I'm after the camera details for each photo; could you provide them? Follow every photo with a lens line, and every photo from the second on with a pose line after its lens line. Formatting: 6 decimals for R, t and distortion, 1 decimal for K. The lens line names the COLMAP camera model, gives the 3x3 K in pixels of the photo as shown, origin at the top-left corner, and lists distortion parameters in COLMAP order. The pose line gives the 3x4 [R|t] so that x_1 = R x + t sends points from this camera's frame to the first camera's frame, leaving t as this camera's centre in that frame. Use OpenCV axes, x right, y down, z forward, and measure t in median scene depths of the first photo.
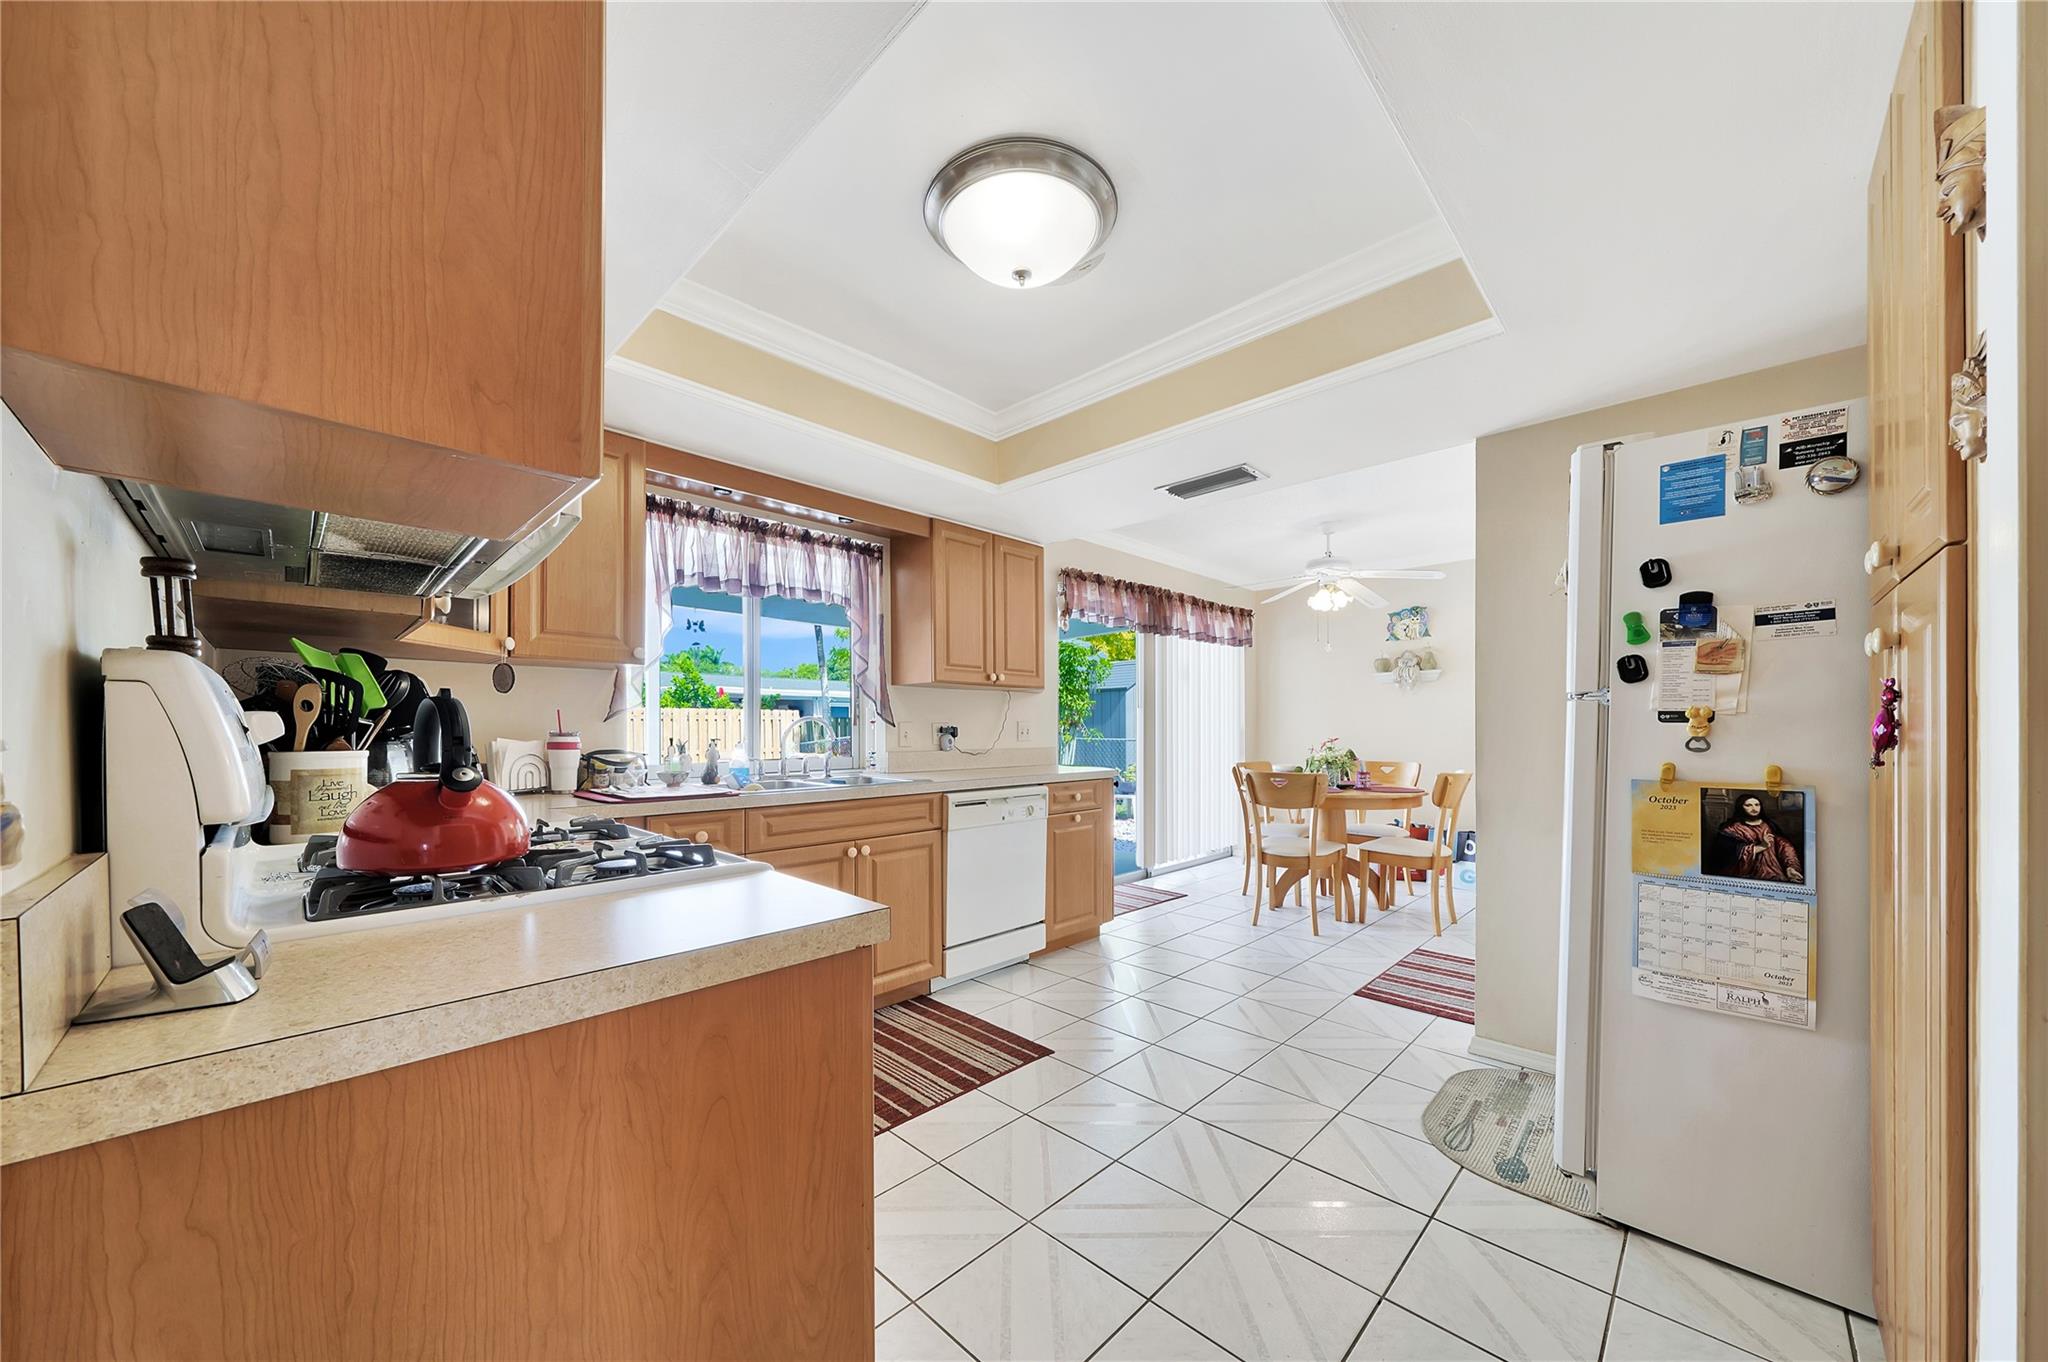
lens RADIAL K [[723.7, 0, 1033.3], [0, 723.7, 730.0], [0, 0, 1]] dist [-0.005678, 0.000205]
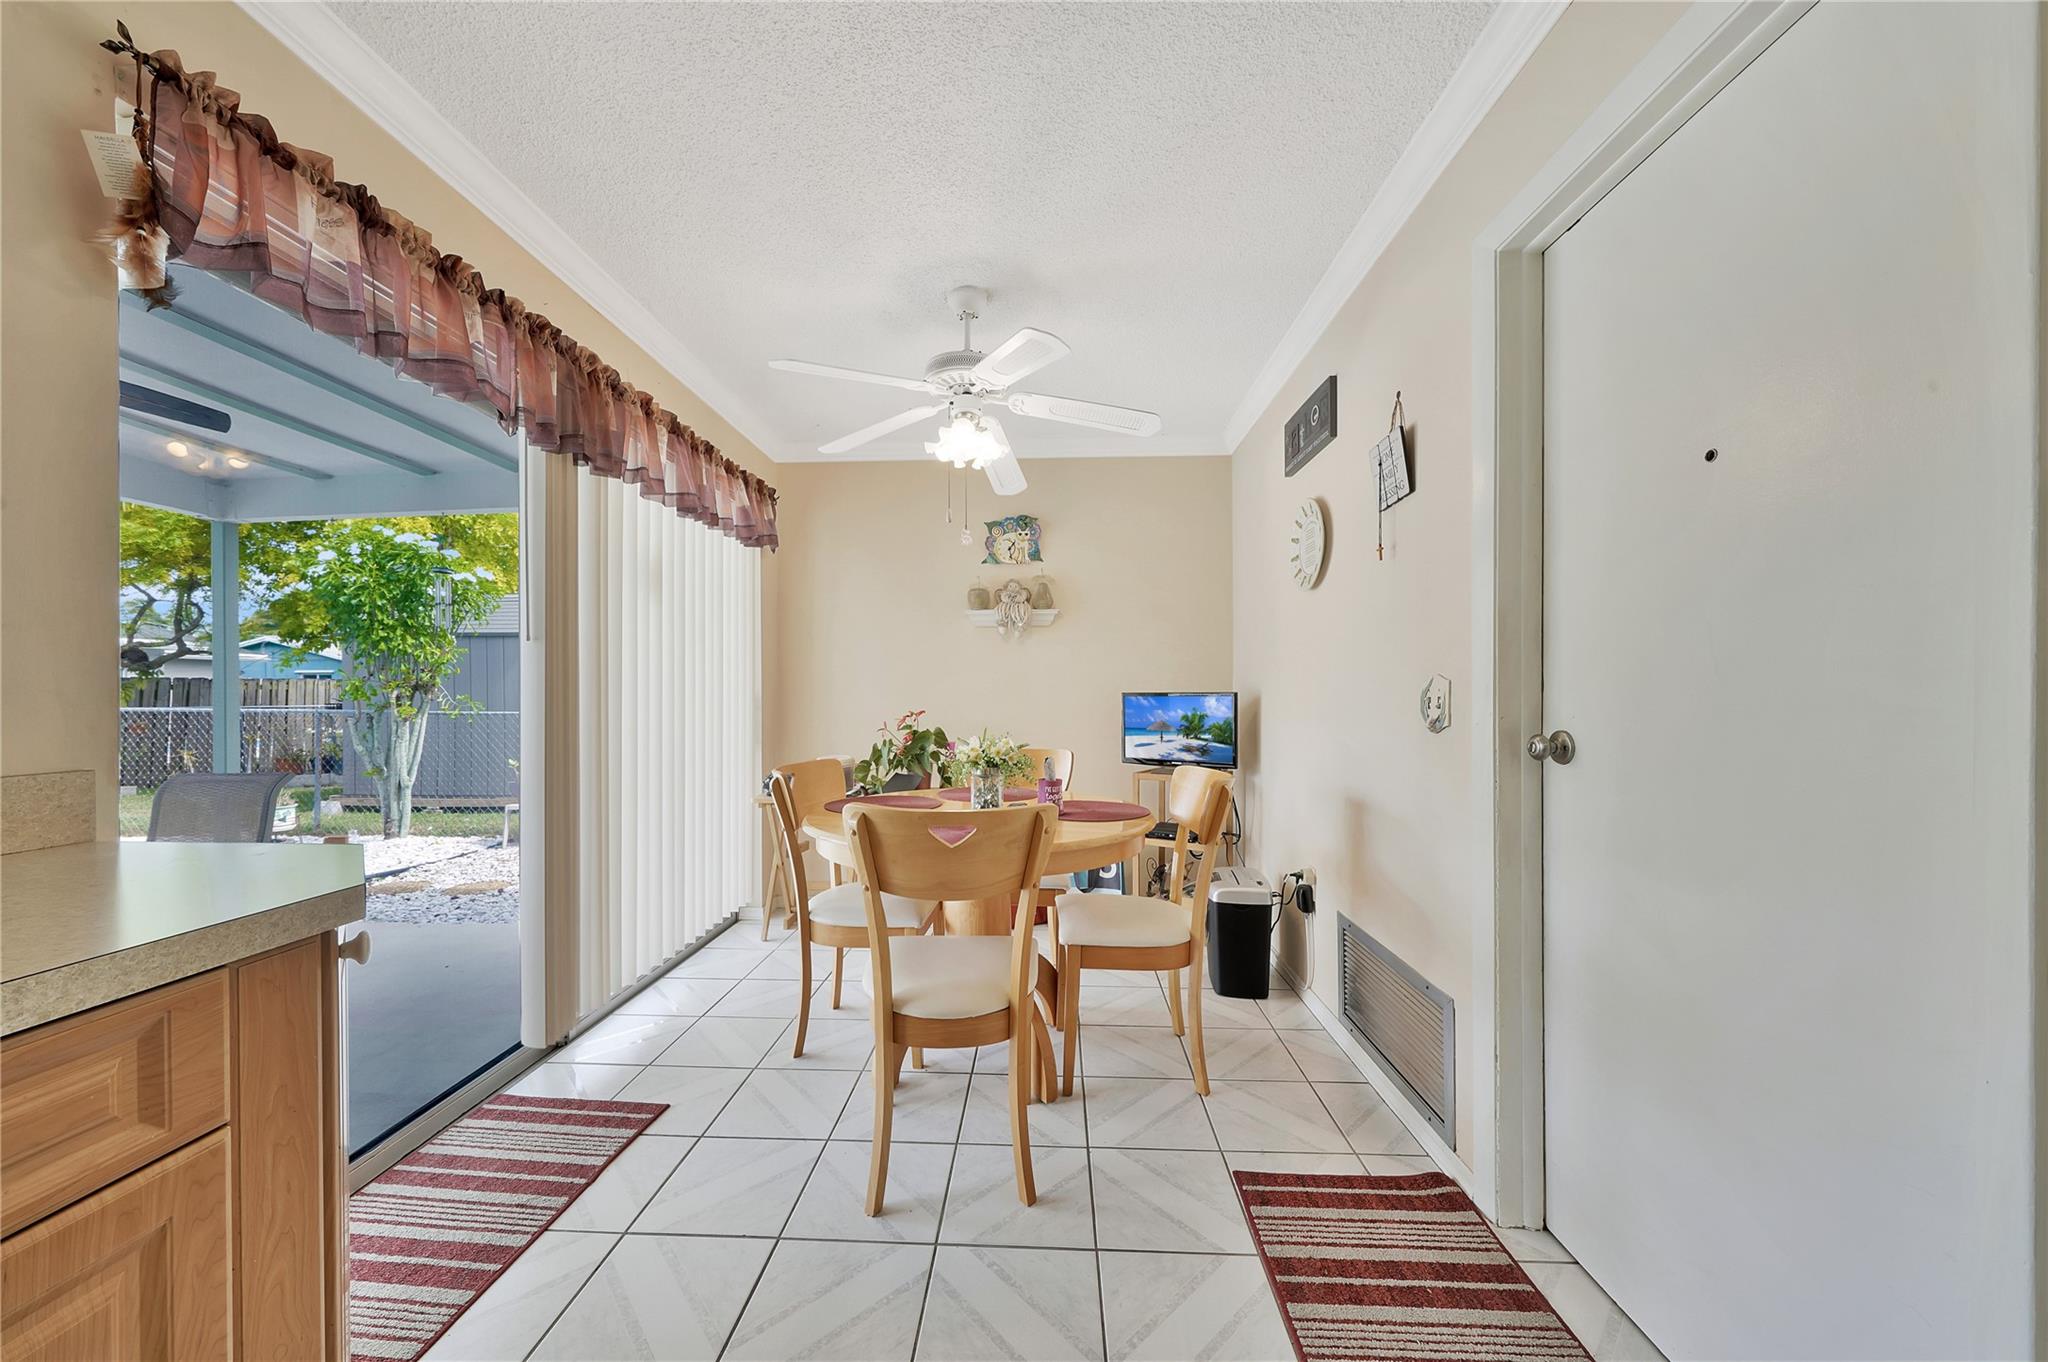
lens RADIAL K [[723.7, 0, 1036.8], [0, 723.7, 686.8], [0, 0, 1]] dist [-0.005678, 0.000205]
pose [[0.748594, 0.008056, 0.662980, 0.088476], [0.001441, 0.999904, -0.013777, 0.000360], [-0.663028, 0.011269, 0.748510, 0.496961]]
